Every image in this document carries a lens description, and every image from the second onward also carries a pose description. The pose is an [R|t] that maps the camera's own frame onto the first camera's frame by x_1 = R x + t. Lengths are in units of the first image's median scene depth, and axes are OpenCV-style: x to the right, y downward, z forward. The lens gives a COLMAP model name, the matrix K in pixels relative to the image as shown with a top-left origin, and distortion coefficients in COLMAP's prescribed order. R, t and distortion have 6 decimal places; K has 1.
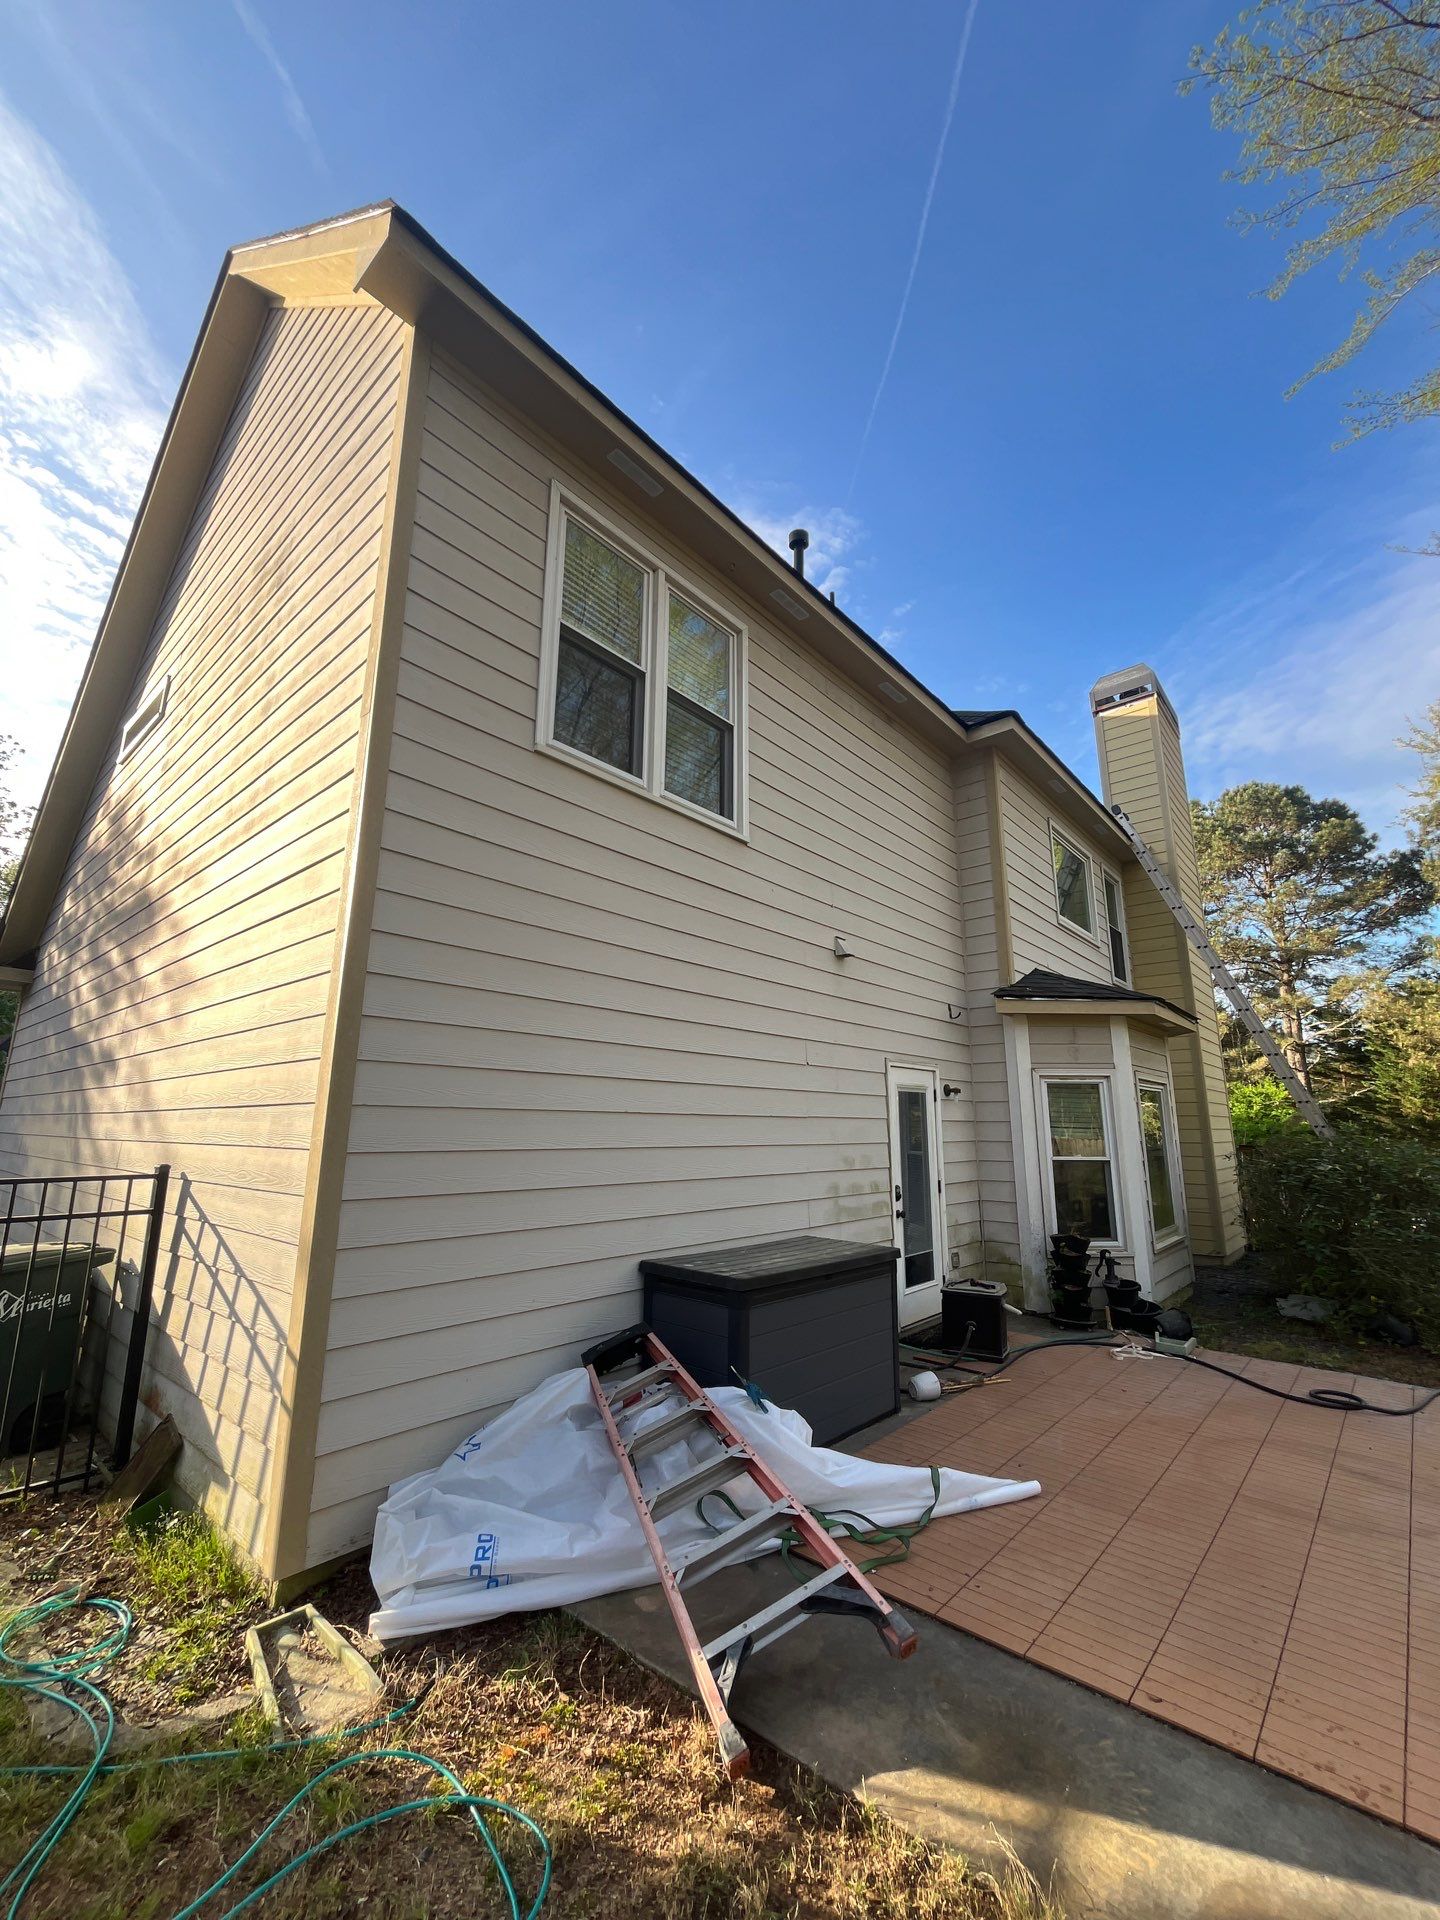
lens RADIAL K [[780.8, 0, 728.3], [0, 780.8, 961.7], [0, 0, 1]] dist [-0.008792, 0.000060]
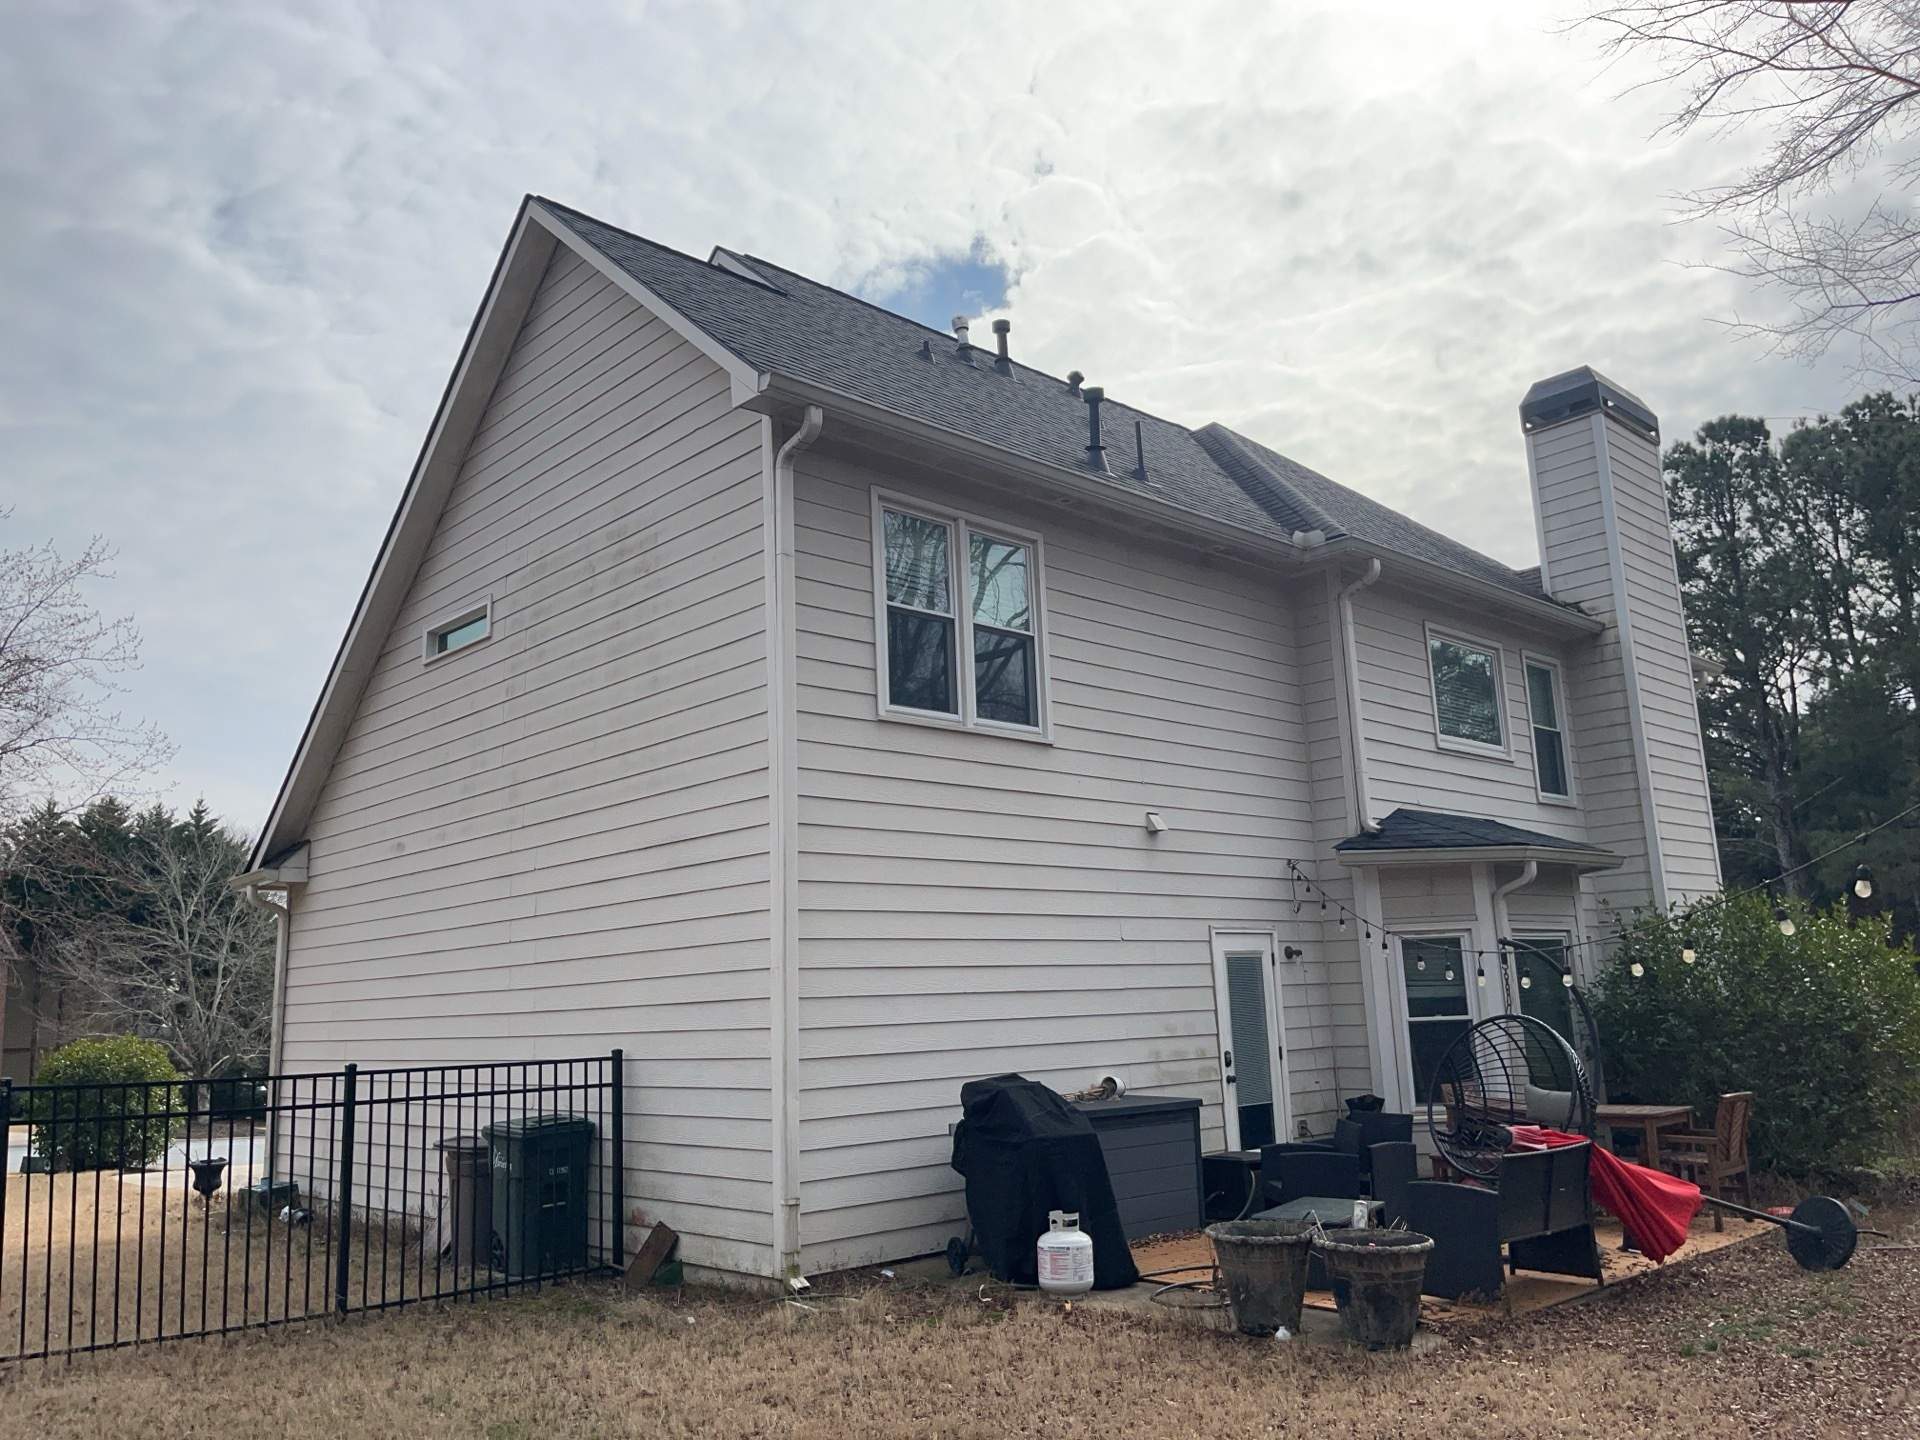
lens RADIAL K [[1433.4, 0, 932.0], [0, 1433.4, 720.2], [0, 0, 1]] dist [0.009254, -0.000077]
pose [[0.992252, -0.063247, -0.106936, 0.066083], [0.065146, 0.997772, 0.014361, -0.206949], [0.105789, -0.021216, 0.994162, -0.940821]]
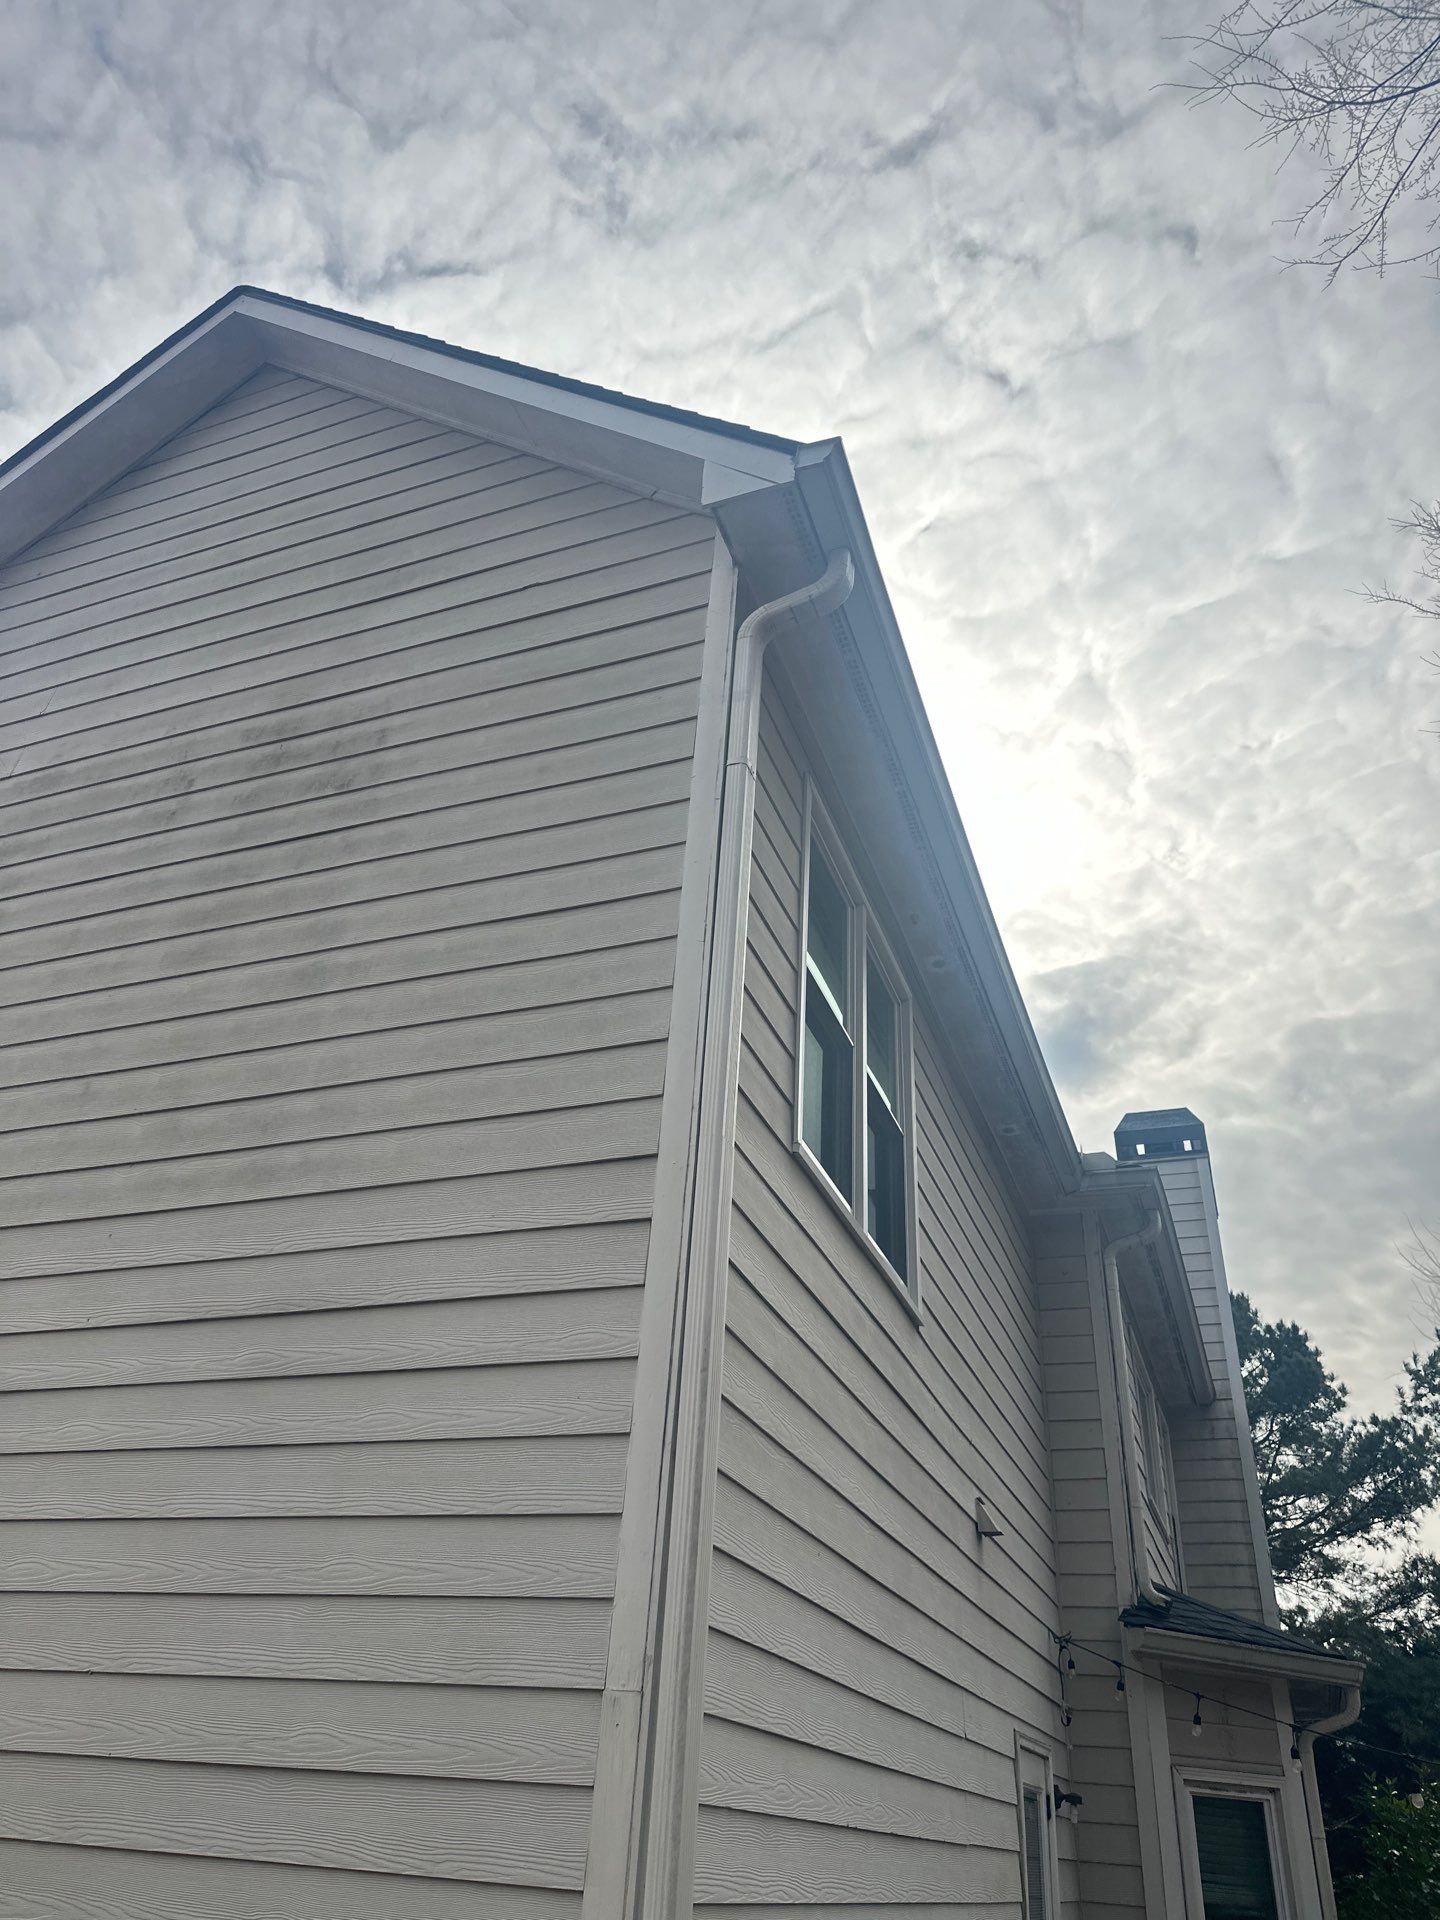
lens RADIAL K [[1353.7, 0, 715.7], [0, 1353.7, 941.5], [0, 0, 1]] dist [0.000549, -0.000720]
pose [[0.937527, 0.236232, 0.255415, -0.437283], [-0.127771, 0.916623, -0.378783, -0.003536], [-0.323600, 0.322485, 0.889543, -0.013891]]
